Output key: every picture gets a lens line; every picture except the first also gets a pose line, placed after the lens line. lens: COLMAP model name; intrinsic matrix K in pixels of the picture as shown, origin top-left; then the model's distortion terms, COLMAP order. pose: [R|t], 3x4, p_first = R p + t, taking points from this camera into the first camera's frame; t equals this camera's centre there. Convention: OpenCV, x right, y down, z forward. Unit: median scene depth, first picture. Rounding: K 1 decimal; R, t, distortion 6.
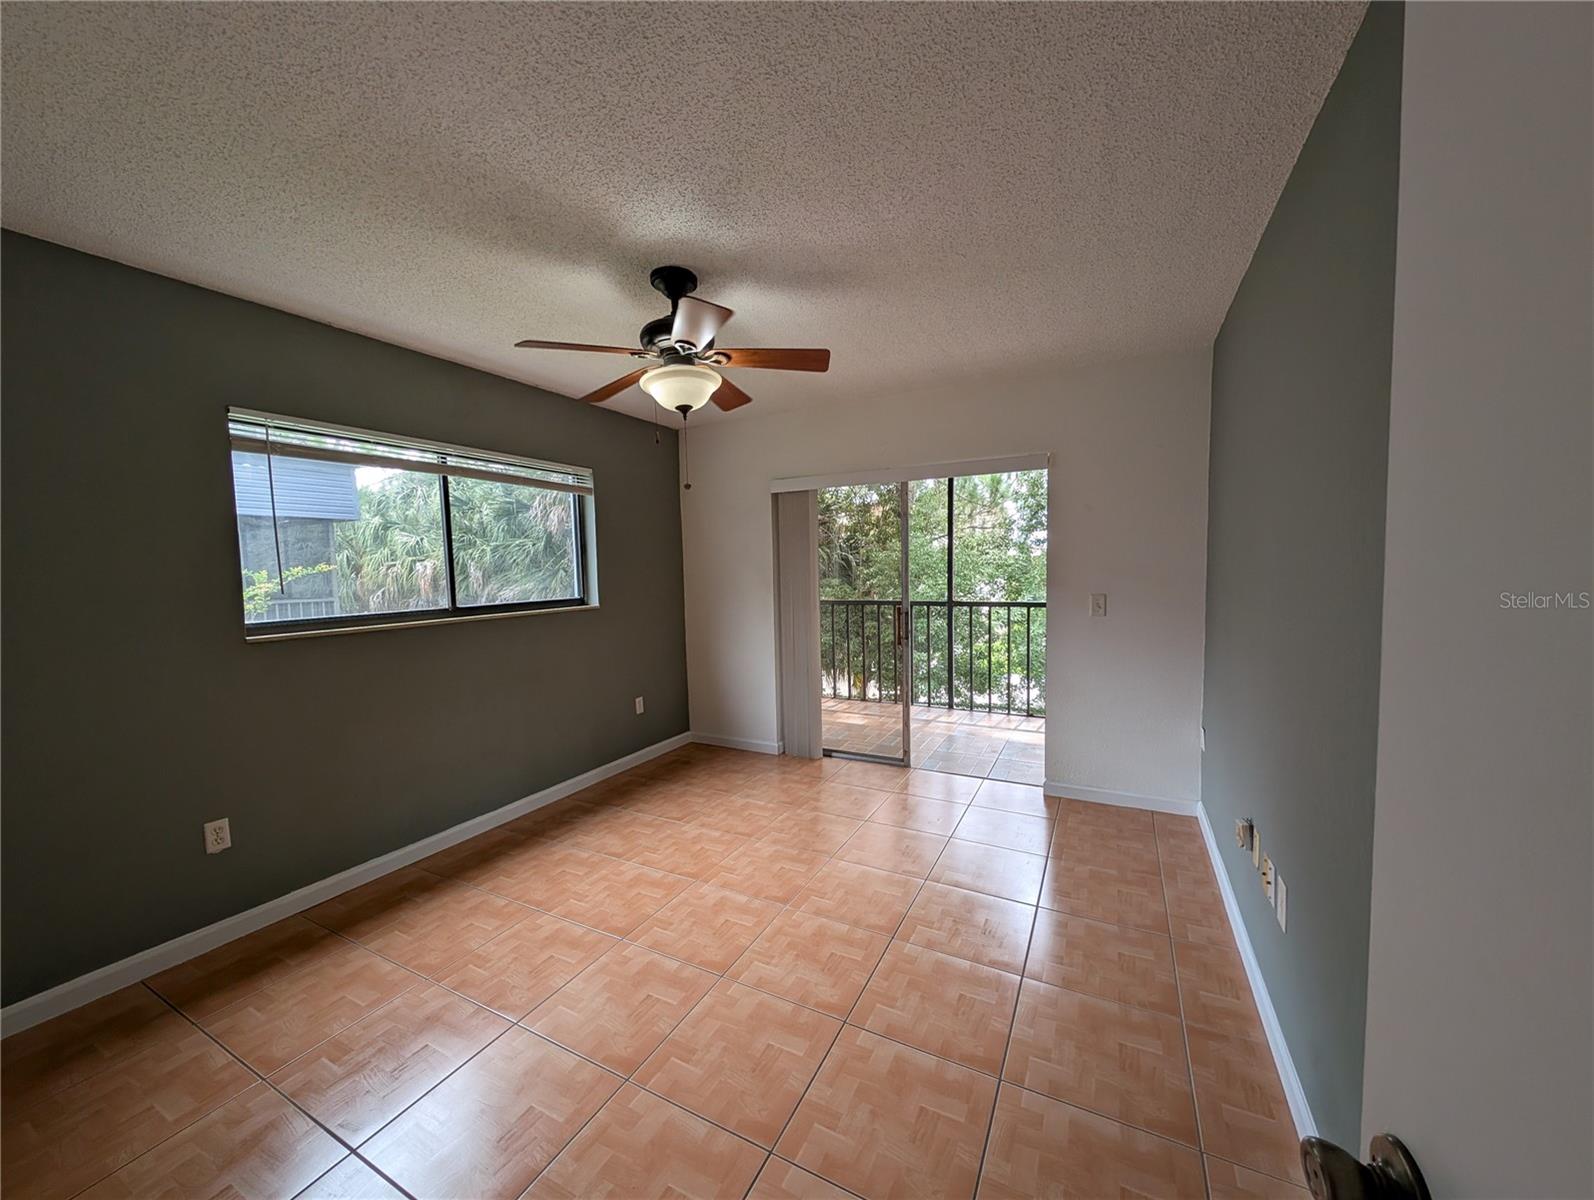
lens RADIAL K [[599.6, 0, 792.2], [0, 599.6, 595.9], [0, 0, 1]] dist [0.005197, -0.002680]
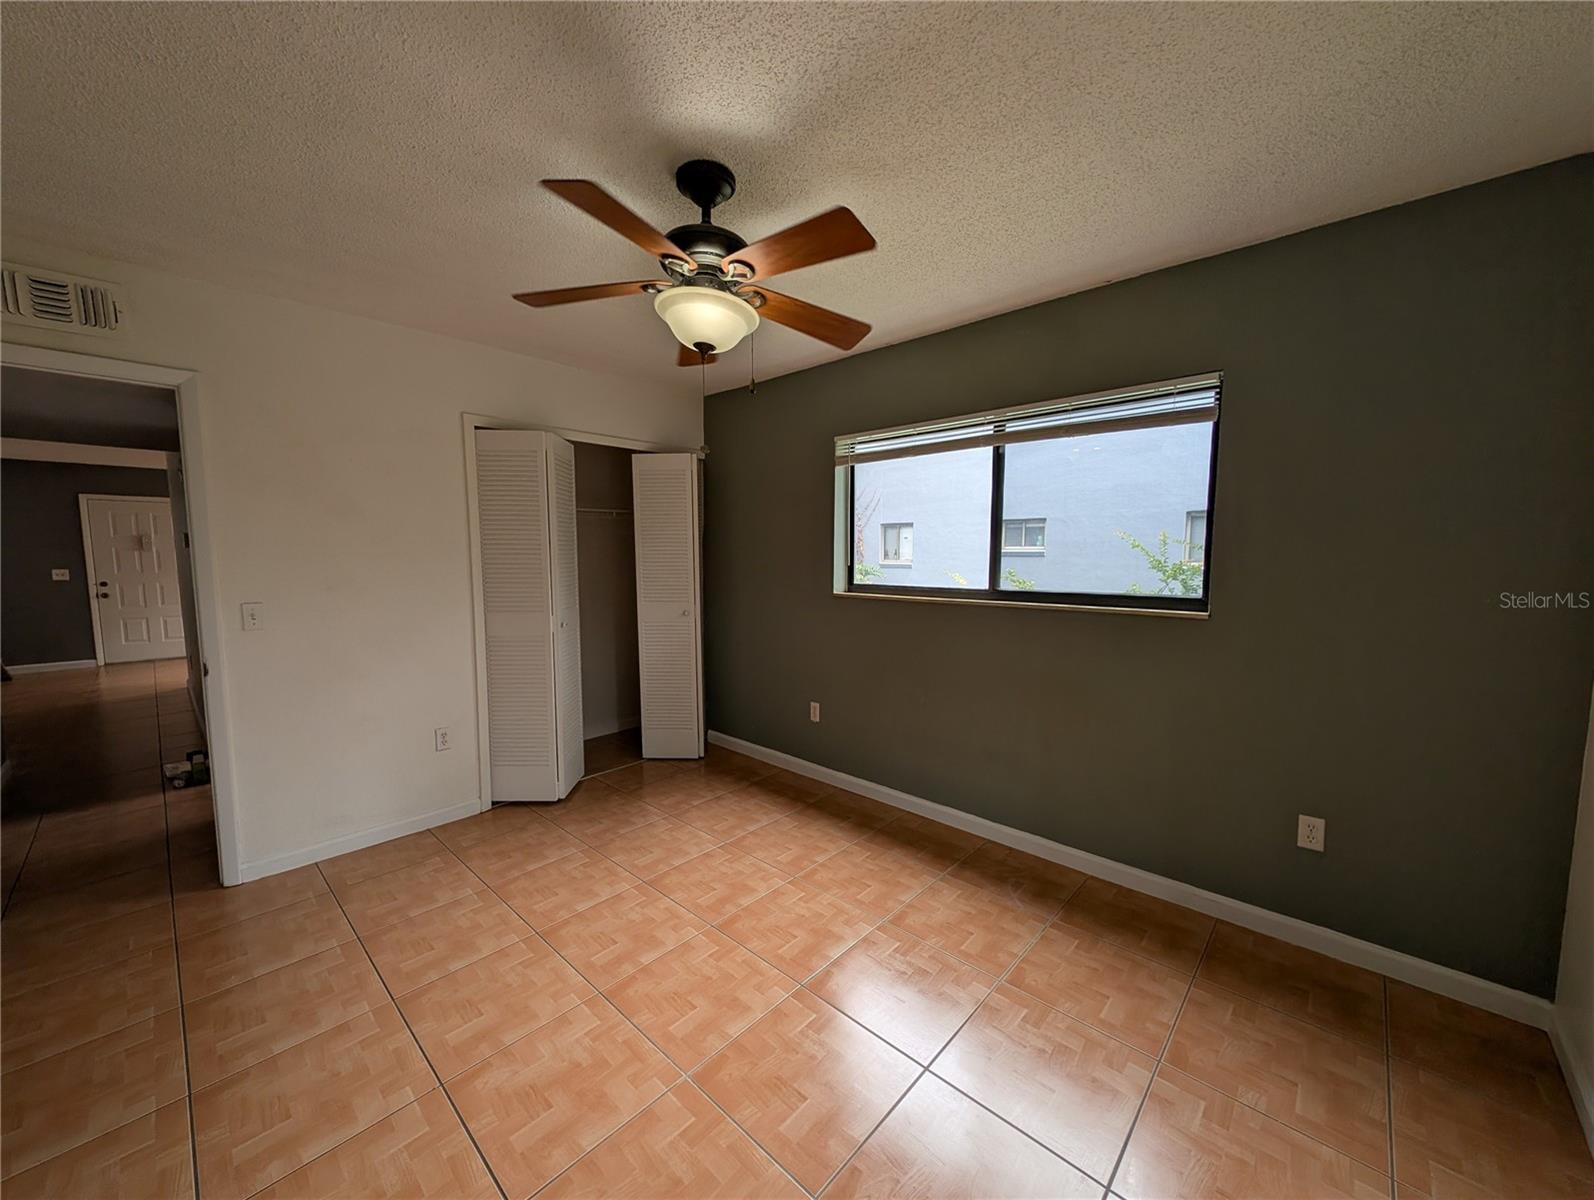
lens RADIAL K [[599.6, 0, 794.8], [0, 599.6, 603.4], [0, 0, 1]] dist [0.005197, -0.002680]
pose [[-0.252810, 0.107963, -0.961473, 0.534306], [-0.047783, 0.991149, 0.123860, -0.078247], [0.966335, 0.077256, -0.245413, 1.235404]]
